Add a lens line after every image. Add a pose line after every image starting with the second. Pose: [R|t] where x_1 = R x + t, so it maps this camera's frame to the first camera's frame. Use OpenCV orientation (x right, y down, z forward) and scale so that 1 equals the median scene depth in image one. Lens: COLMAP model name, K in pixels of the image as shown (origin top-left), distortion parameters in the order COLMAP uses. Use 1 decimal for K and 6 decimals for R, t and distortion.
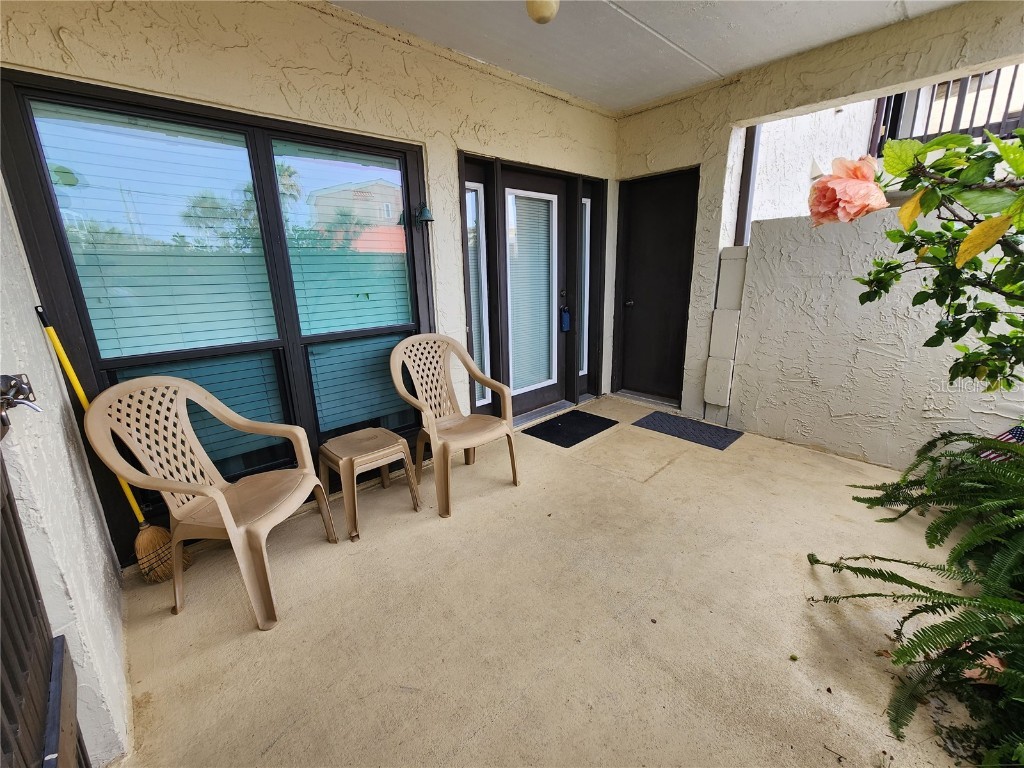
lens RADIAL K [[420.9, 0, 512.0], [0, 420.9, 384.0], [0, 0, 1]] dist [-0.002463, -0.000167]
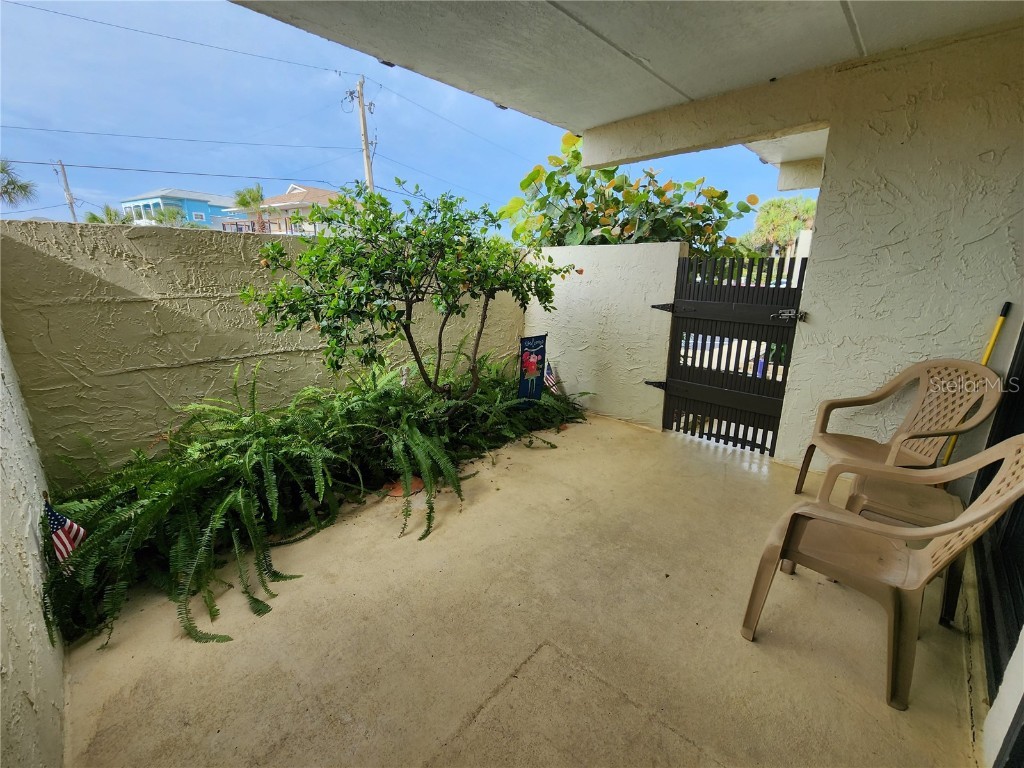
lens RADIAL K [[420.9, 0, 512.0], [0, 420.9, 384.0], [0, 0, 1]] dist [-0.002463, -0.000167]
pose [[-0.998699, 0.032997, -0.038867, 0.335791], [0.008749, 0.861940, 0.506934, -0.362339], [0.050229, 0.505935, -0.861108, 1.207897]]
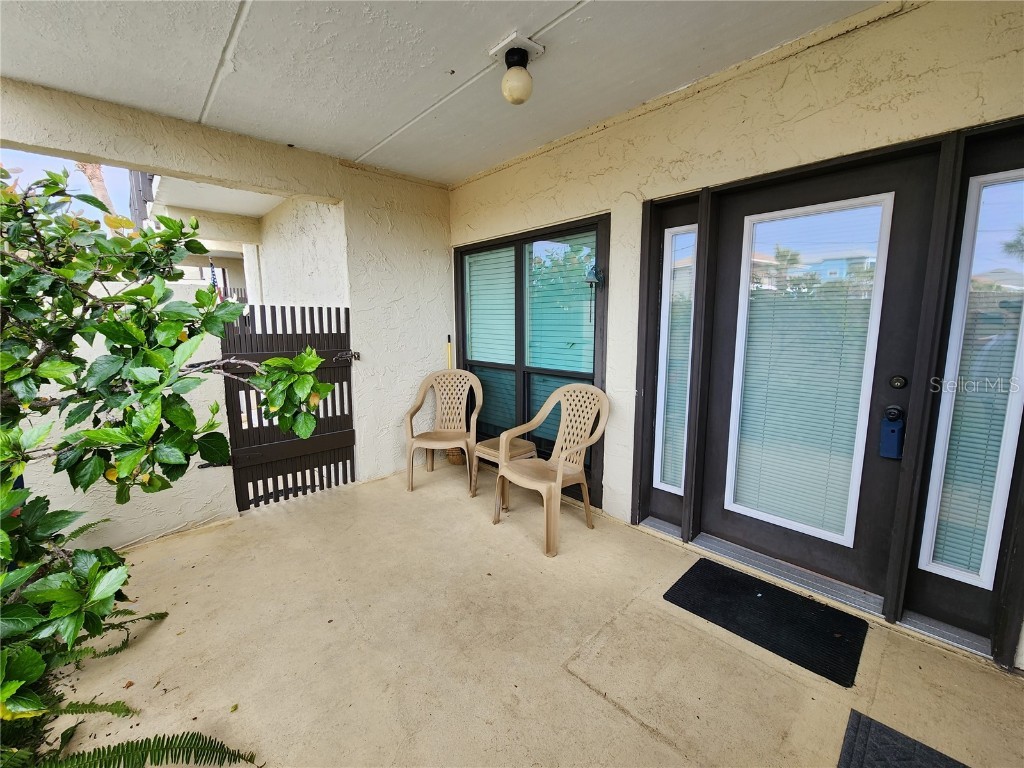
lens RADIAL K [[426.3, 0, 513.4], [0, 426.3, 380.6], [0, 0, 1]] dist [-0.003195, -0.000619]
pose [[-0.011930, 0.168727, -0.985591, 0.788308], [-0.257400, 0.951926, 0.166079, -0.237919], [0.966231, 0.255673, 0.032074, 0.719292]]
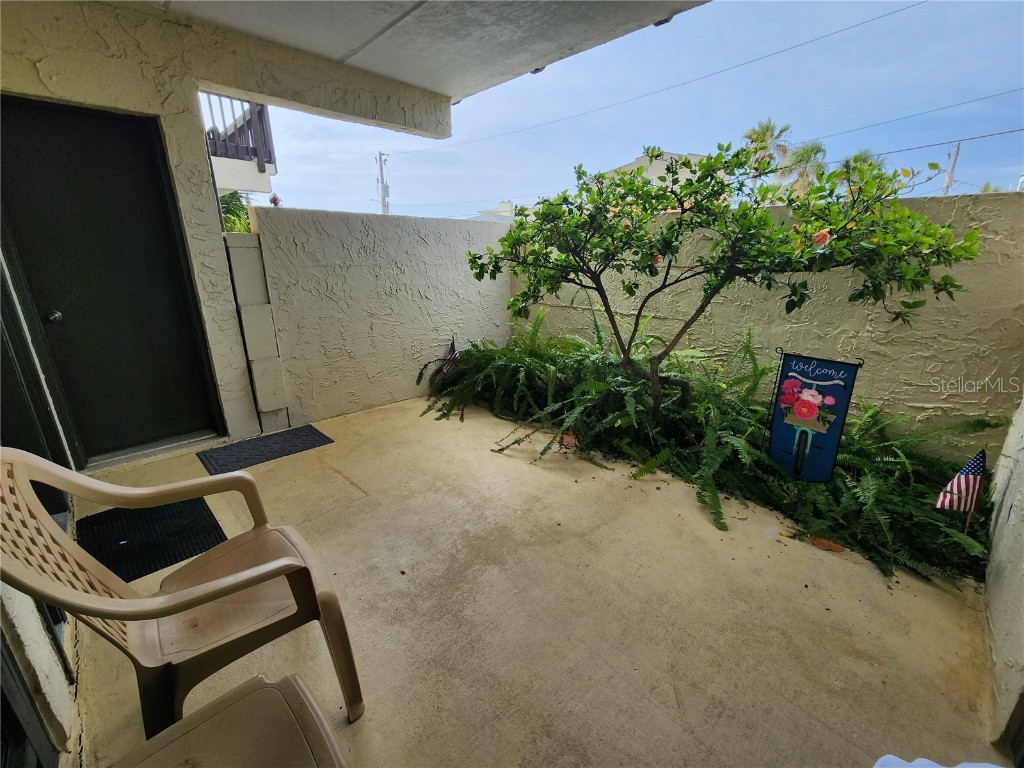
lens RADIAL K [[420.9, 0, 512.0], [0, 420.9, 384.0], [0, 0, 1]] dist [-0.002463, -0.000167]
pose [[-0.018640, -0.275045, 0.961251, -0.451574], [0.262976, 0.926218, 0.270120, -0.134930], [-0.964622, 0.257821, 0.055065, 0.532867]]
